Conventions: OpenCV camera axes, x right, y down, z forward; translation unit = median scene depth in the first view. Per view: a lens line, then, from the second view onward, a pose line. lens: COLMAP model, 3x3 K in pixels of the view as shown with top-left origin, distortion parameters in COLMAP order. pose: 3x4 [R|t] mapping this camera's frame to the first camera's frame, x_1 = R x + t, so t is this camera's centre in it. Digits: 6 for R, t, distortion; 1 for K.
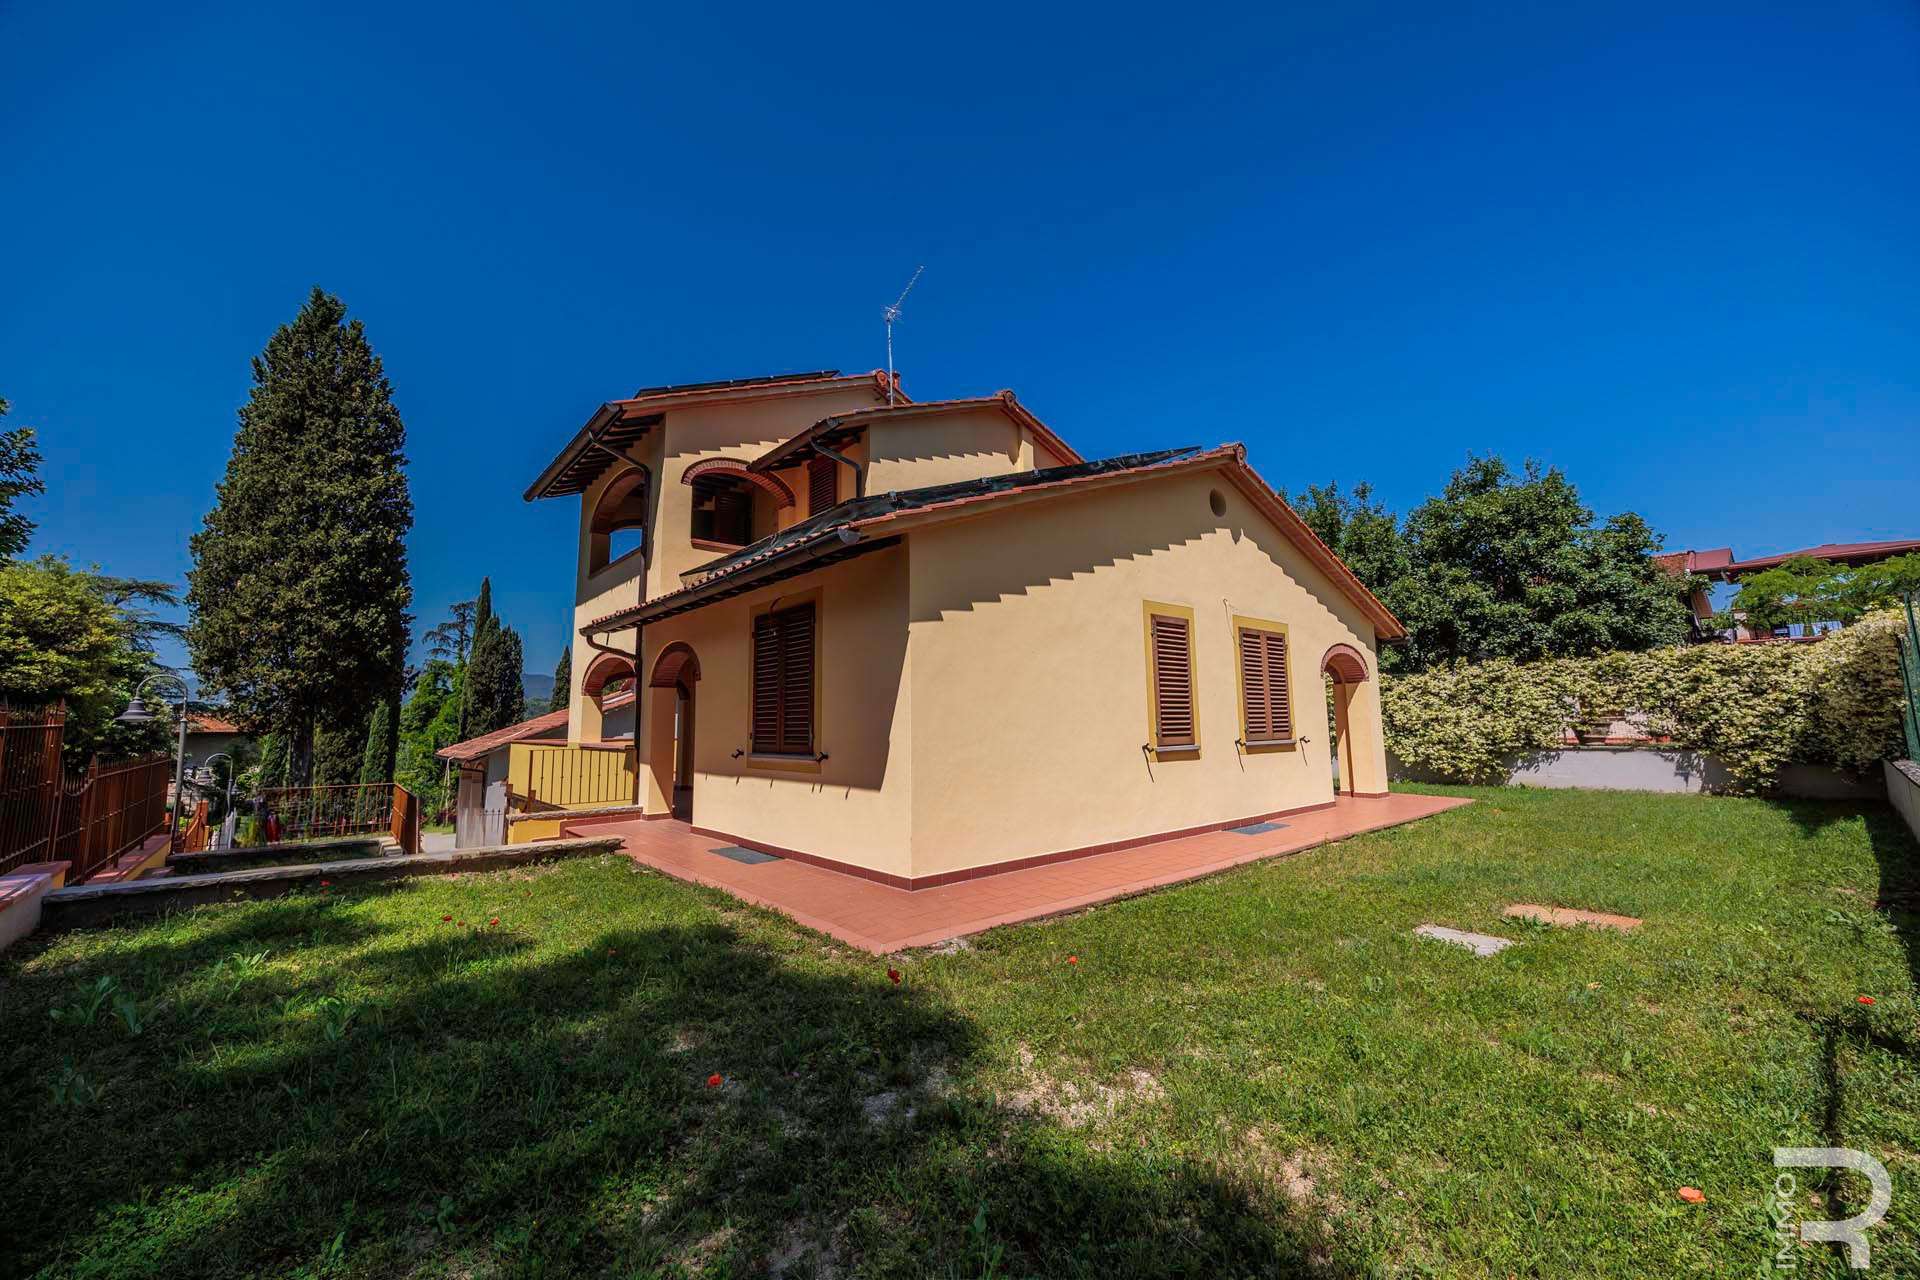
lens RADIAL K [[747.1, 0, 929.0], [0, 747.1, 638.3], [0, 0, 1]] dist [-0.000680, -0.000830]
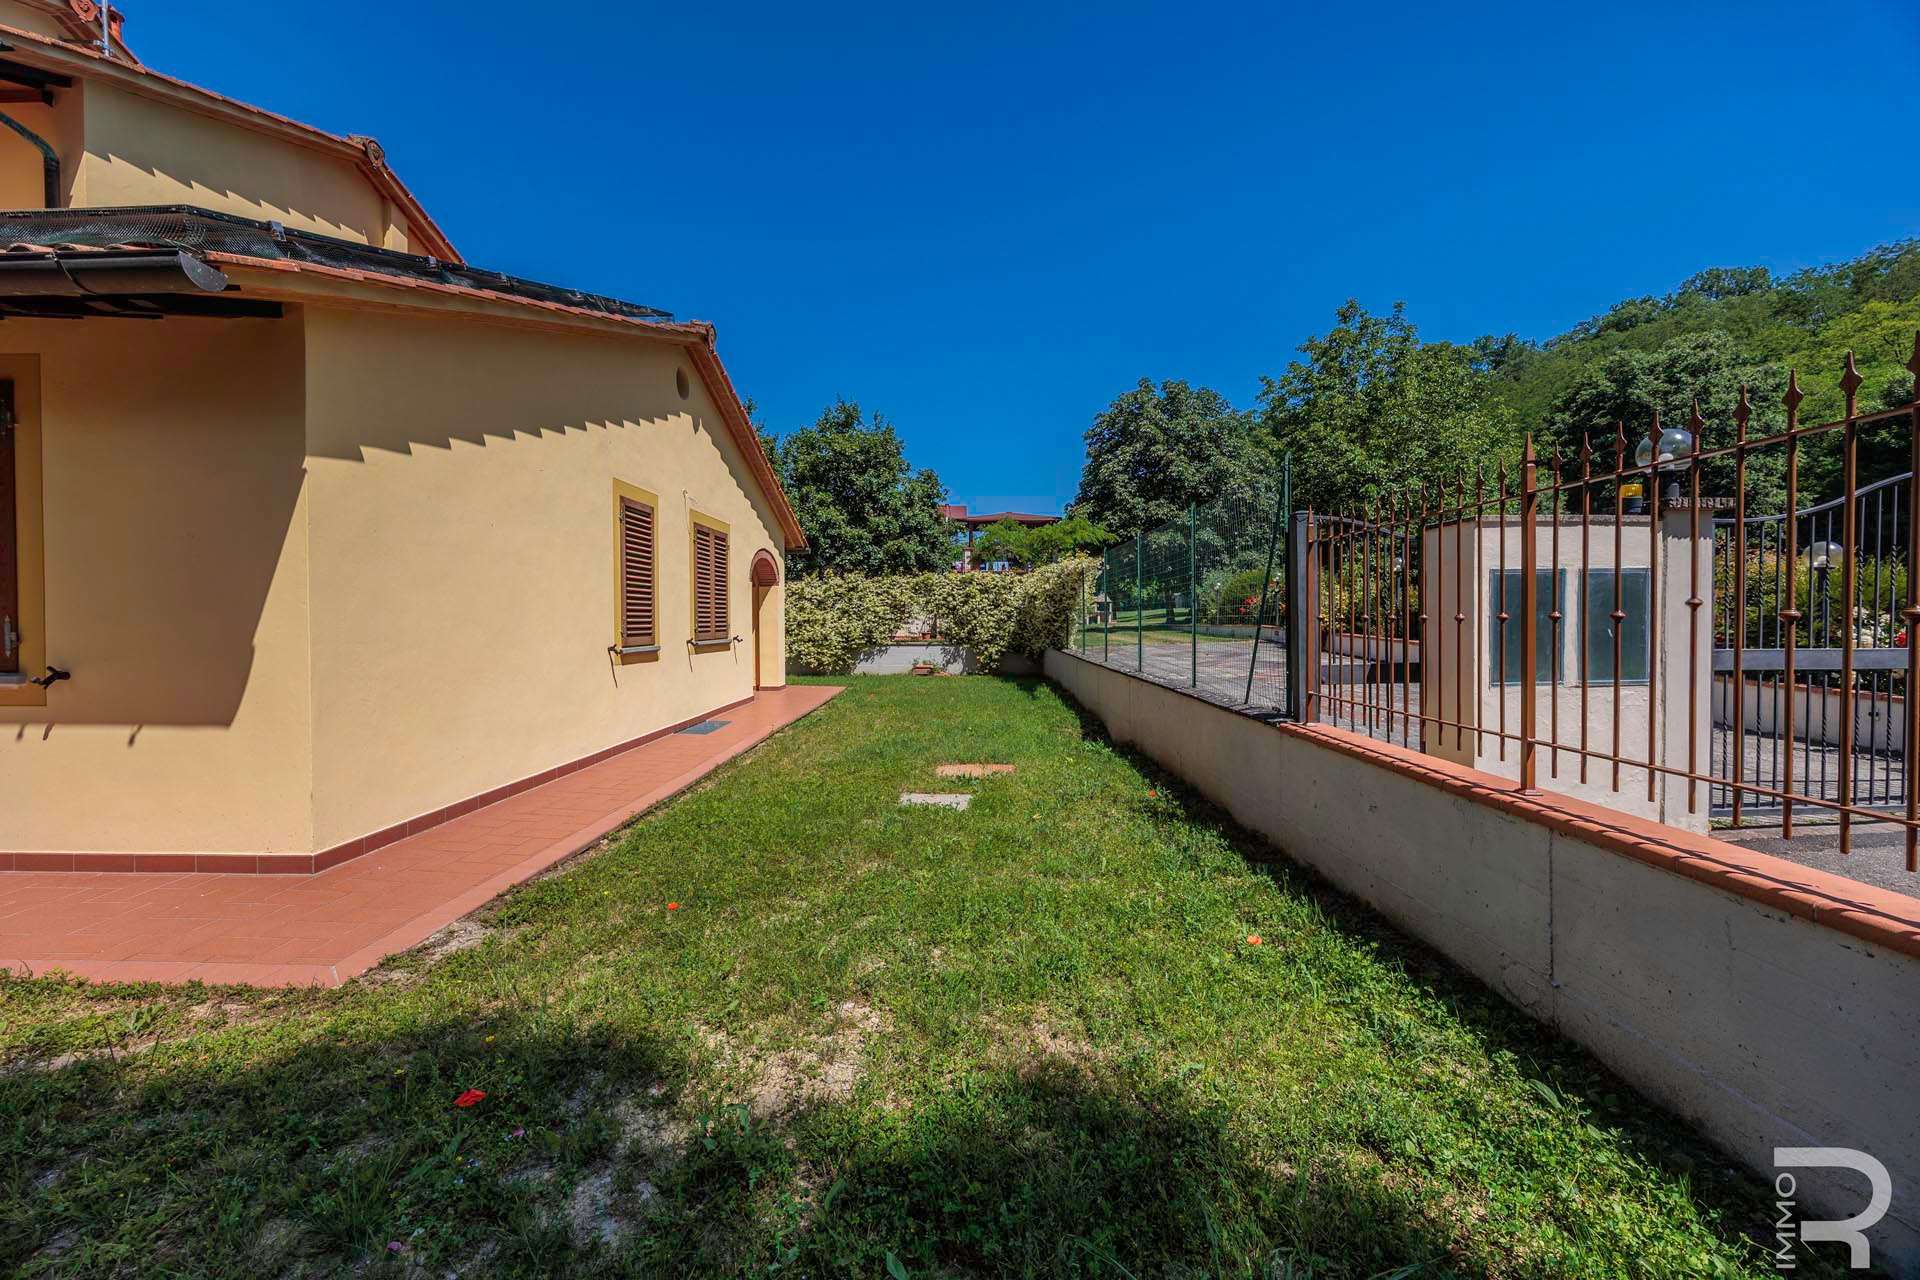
lens RADIAL K [[747.1, 0, 929.0], [0, 747.1, 638.3], [0, 0, 1]] dist [-0.000680, -0.000830]
pose [[0.644120, -0.005678, 0.764903, -0.120028], [-0.096587, 0.991365, 0.088694, 0.017777], [-0.758802, -0.131009, 0.638010, 0.141341]]
